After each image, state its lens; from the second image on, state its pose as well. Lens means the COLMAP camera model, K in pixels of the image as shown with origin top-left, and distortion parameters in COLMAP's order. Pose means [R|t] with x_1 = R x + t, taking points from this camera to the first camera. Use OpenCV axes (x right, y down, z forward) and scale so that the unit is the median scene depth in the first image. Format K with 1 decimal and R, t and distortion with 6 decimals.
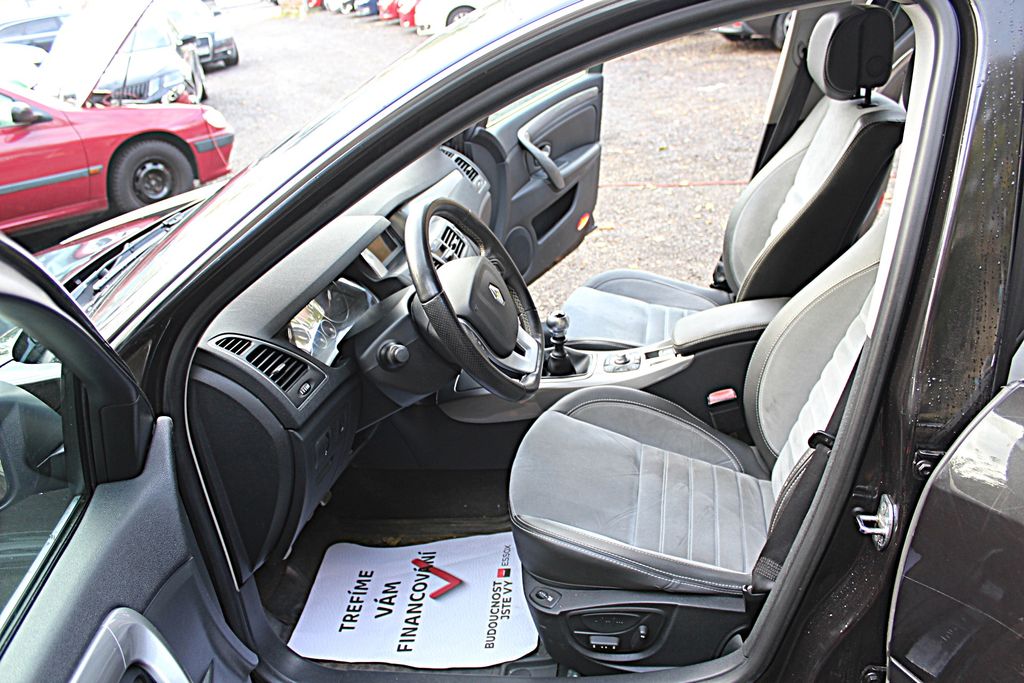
lens RADIAL K [[852.5, 0, 509.7], [0, 852.5, 345.3], [0, 0, 1]] dist [-0.167344, 0.148802]
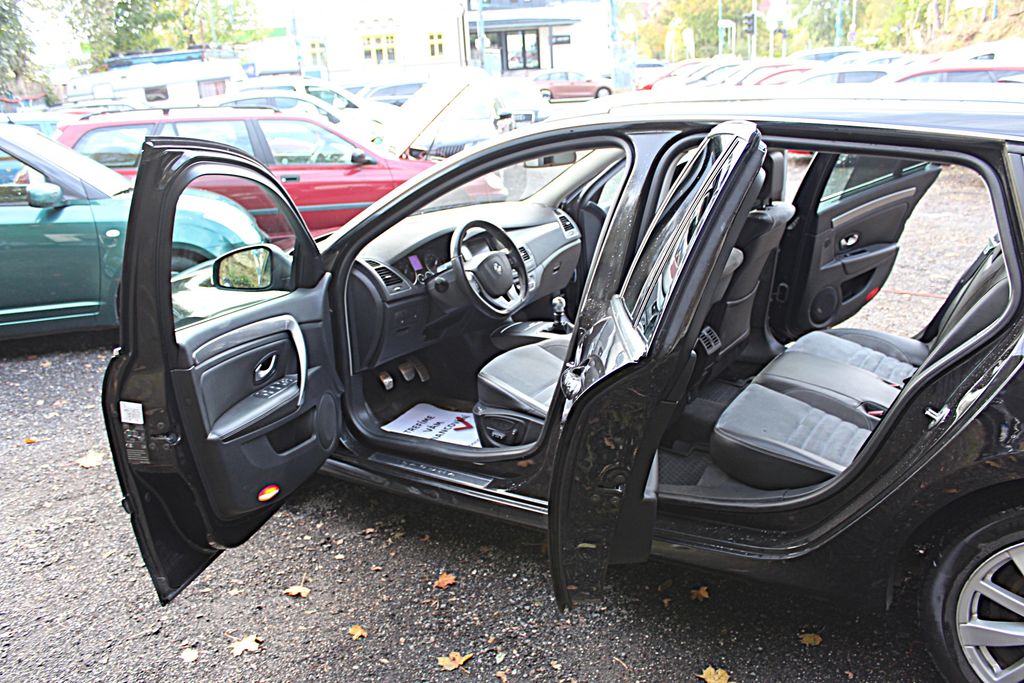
lens RADIAL K [[852.5, 0, 509.7], [0, 852.5, 345.3], [0, 0, 1]] dist [-0.167344, 0.148802]
pose [[0.922100, 0.186258, -0.339176, 0.407565], [-0.218981, 0.973849, -0.060544, 0.131895], [0.319029, 0.130100, 0.938773, -0.498359]]
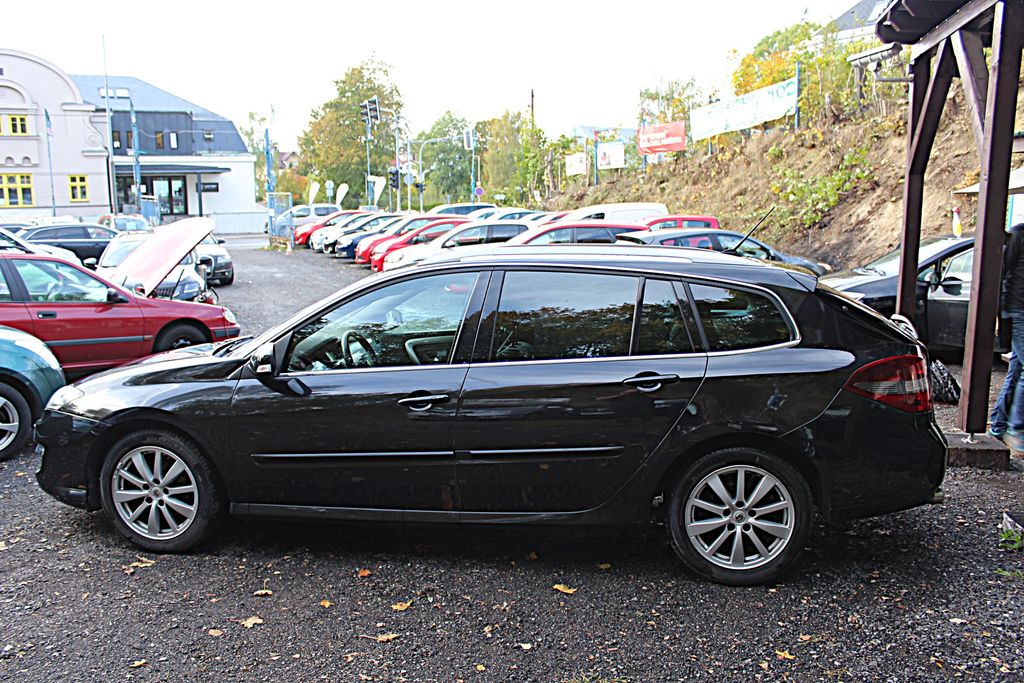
lens RADIAL K [[852.5, 0, 509.7], [0, 852.5, 345.3], [0, 0, 1]] dist [-0.167344, 0.148802]
pose [[0.993289, 0.107202, 0.043421, 0.186884], [-0.090186, 0.952904, -0.289552, 0.389590], [-0.072417, 0.283693, 0.956177, -1.072255]]
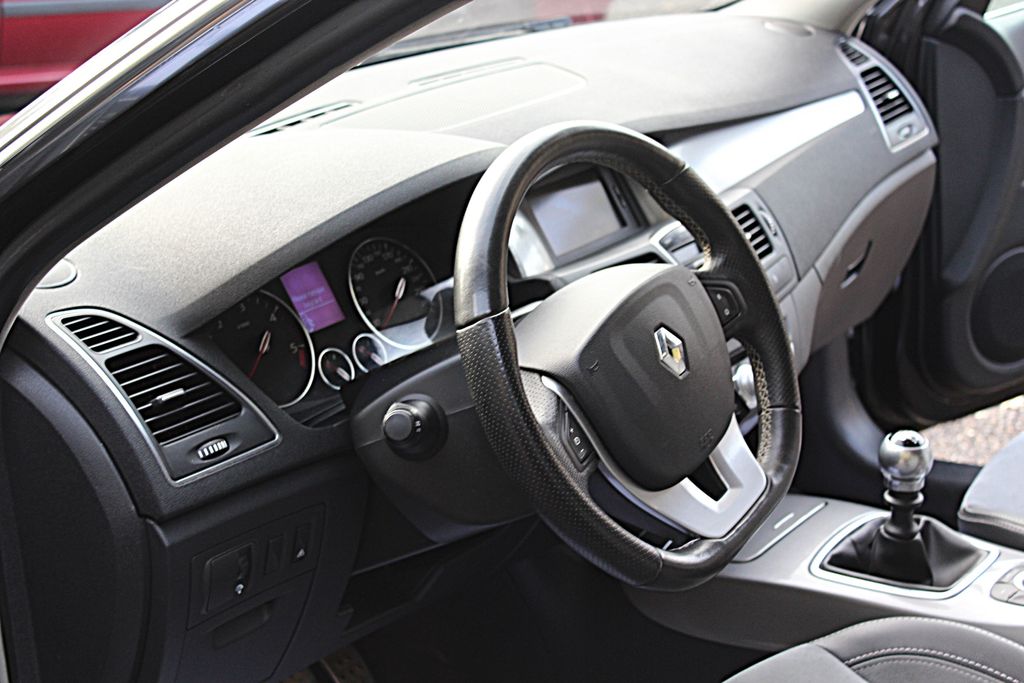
lens RADIAL K [[1878.6, 0, 512.0], [0, 1878.6, 341.5], [0, 0, 1]] dist [-0.013704, 0.073269]
pose [[0.903060, 0.202960, -0.378538, 0.156950], [-0.227541, 0.973545, -0.020852, -0.013391], [0.364291, 0.104963, 0.925351, 0.017265]]
